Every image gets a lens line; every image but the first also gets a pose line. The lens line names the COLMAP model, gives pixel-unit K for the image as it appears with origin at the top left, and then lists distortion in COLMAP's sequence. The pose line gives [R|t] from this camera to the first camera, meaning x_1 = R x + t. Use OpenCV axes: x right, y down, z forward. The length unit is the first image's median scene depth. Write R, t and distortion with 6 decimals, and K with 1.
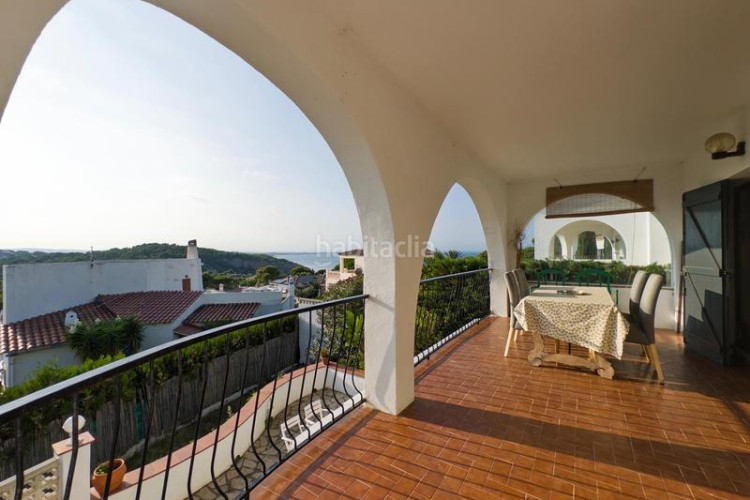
lens RADIAL K [[297.9, 0, 373.5], [0, 297.9, 248.6], [0, 0, 1]] dist [-0.008020, 0.000225]
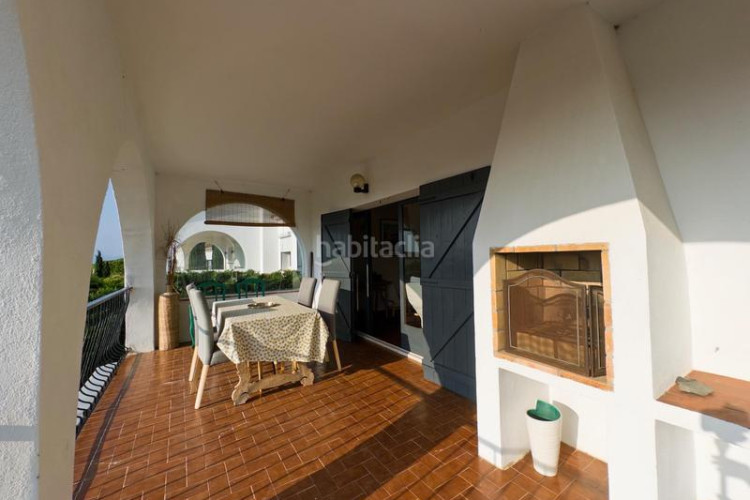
lens RADIAL K [[297.9, 0, 375.8], [0, 297.9, 247.7], [0, 0, 1]] dist [-0.008020, 0.000225]
pose [[0.365727, 0.032118, 0.930168, -0.052598], [0.005423, 0.999314, -0.036638, 0.004261], [-0.930706, 0.018444, 0.365302, 0.245908]]
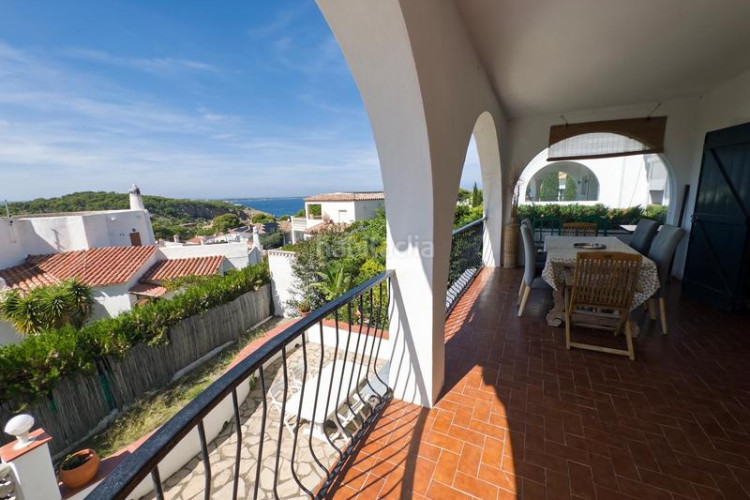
lens RADIAL K [[297.9, 0, 372.7], [0, 297.9, 249.9], [0, 0, 1]] dist [-0.008020, 0.000225]
pose [[0.992597, -0.042884, 0.113634, -0.081304], [0.020213, 0.980870, 0.193613, -0.023781], [-0.119763, -0.189883, 0.974475, 0.134450]]
